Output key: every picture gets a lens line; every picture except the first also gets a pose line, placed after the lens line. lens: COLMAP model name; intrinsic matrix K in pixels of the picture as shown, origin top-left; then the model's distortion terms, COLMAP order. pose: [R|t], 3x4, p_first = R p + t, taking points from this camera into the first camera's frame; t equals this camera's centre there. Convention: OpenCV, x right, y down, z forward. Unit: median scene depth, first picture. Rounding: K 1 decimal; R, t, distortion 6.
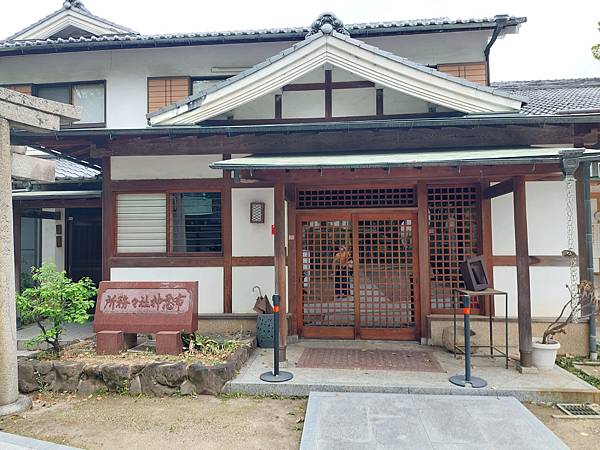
lens RADIAL K [[435.1, 0, 300.5], [0, 435.1, 212.9], [0, 0, 1]] dist [0.083916, -0.077204]
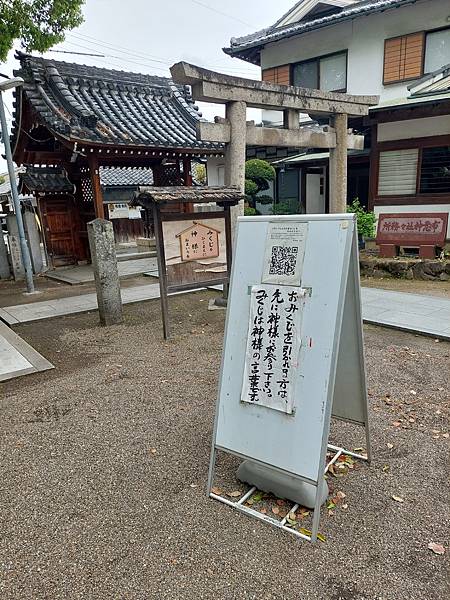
lens RADIAL K [[435.1, 0, 236.4], [0, 435.1, 302.9], [0, 0, 1]] dist [0.083916, -0.077204]
pose [[0.867452, 0.090718, -0.489180, -0.085092], [0.065590, 0.953802, 0.293190, -0.028349], [0.493178, -0.286414, 0.821427, -0.535814]]
